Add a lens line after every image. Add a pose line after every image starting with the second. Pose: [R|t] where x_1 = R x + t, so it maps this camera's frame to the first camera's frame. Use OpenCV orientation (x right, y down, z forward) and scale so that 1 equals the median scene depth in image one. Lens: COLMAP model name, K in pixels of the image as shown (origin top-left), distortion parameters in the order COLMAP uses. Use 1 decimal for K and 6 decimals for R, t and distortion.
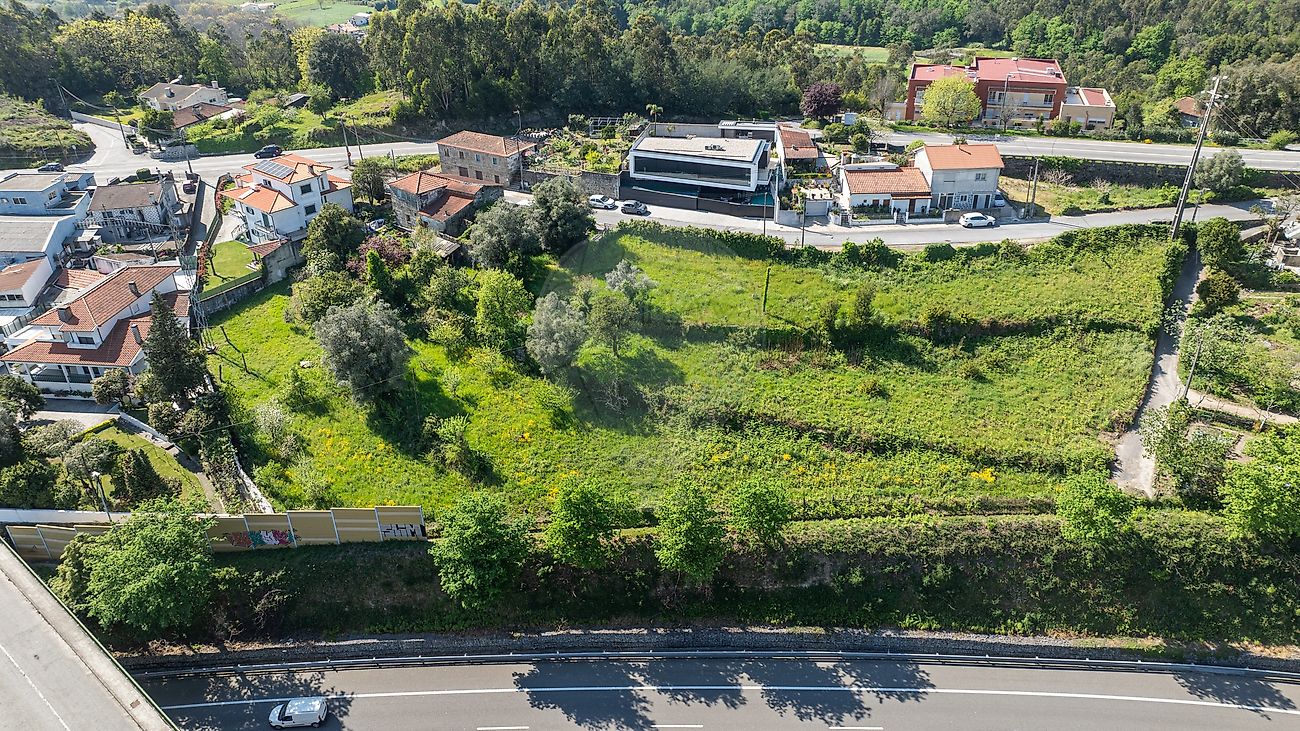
lens RADIAL K [[910.8, 0, 654.9], [0, 910.8, 368.2], [0, 0, 1]] dist [-0.030758, 0.028253]
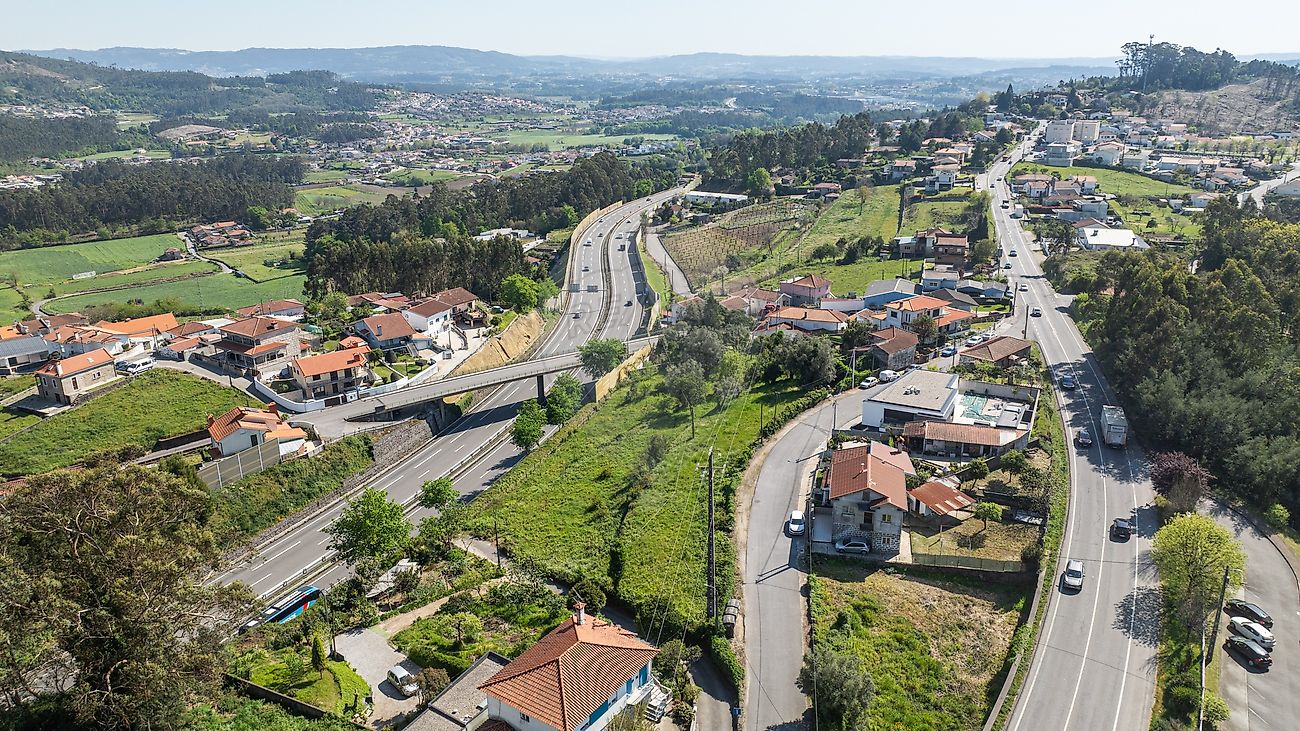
lens RADIAL K [[910.8, 0, 652.9], [0, 910.8, 363.4], [0, 0, 1]] dist [-0.030758, 0.028253]
pose [[-0.263578, 0.329701, -0.906545, 1.494780], [-0.458619, 0.783941, 0.418455, -0.774212], [0.848643, 0.526054, -0.055423, 1.036874]]
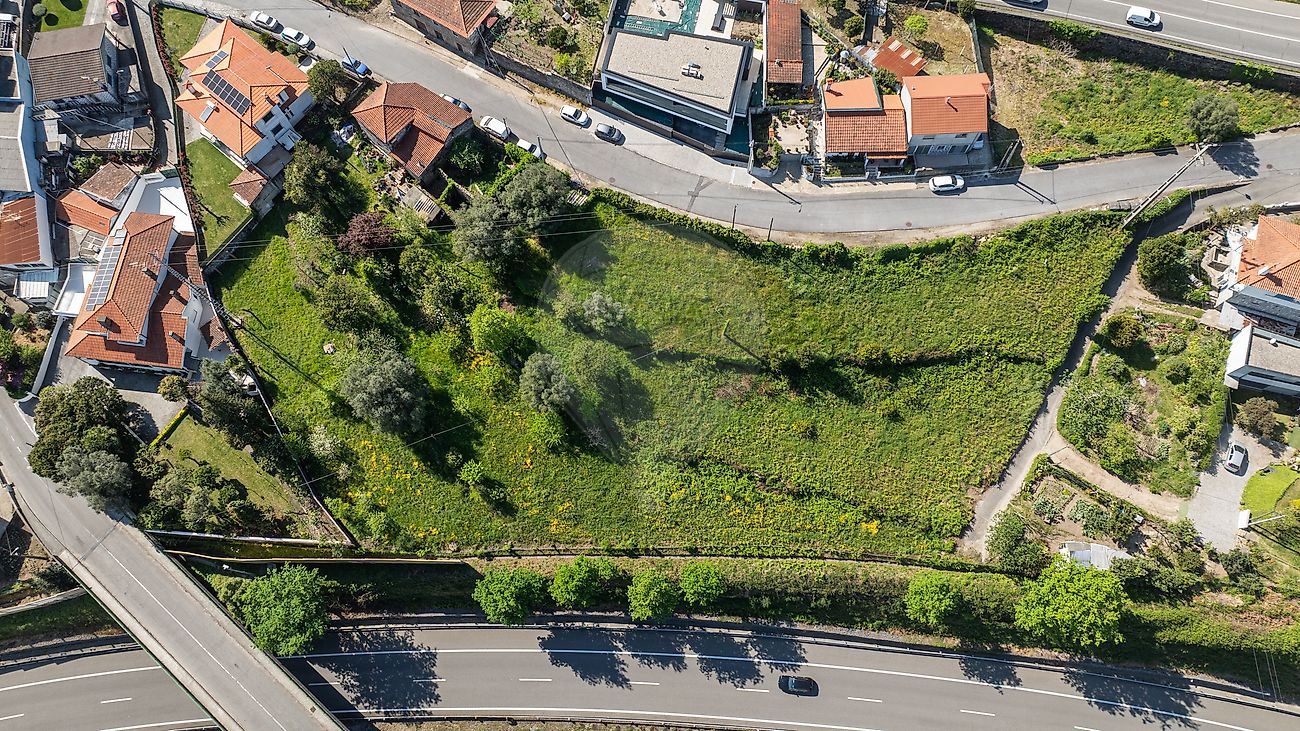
lens RADIAL K [[910.8, 0, 655.3], [0, 910.8, 370.6], [0, 0, 1]] dist [-0.030758, 0.028253]
pose [[0.999995, -0.001401, 0.002901, 0.032521], [-0.000904, 0.742242, 0.670131, -0.851236], [-0.003092, -0.670131, 0.742237, 0.133104]]
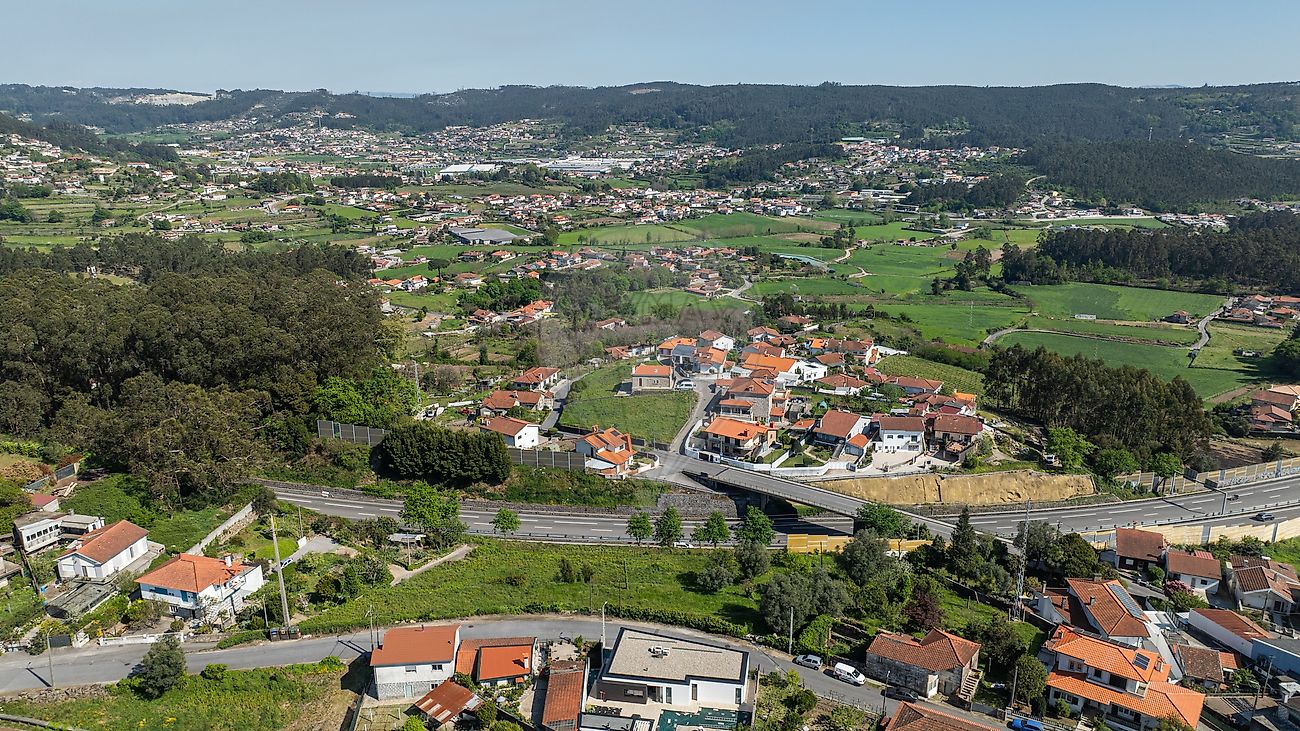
lens RADIAL K [[910.8, 0, 652.2], [0, 910.8, 369.5], [0, 0, 1]] dist [-0.030758, 0.028253]
pose [[-0.998525, 0.041821, -0.034629, 0.123160], [0.004227, 0.695713, 0.718308, -1.516872], [0.054132, 0.717102, -0.694863, 1.932331]]
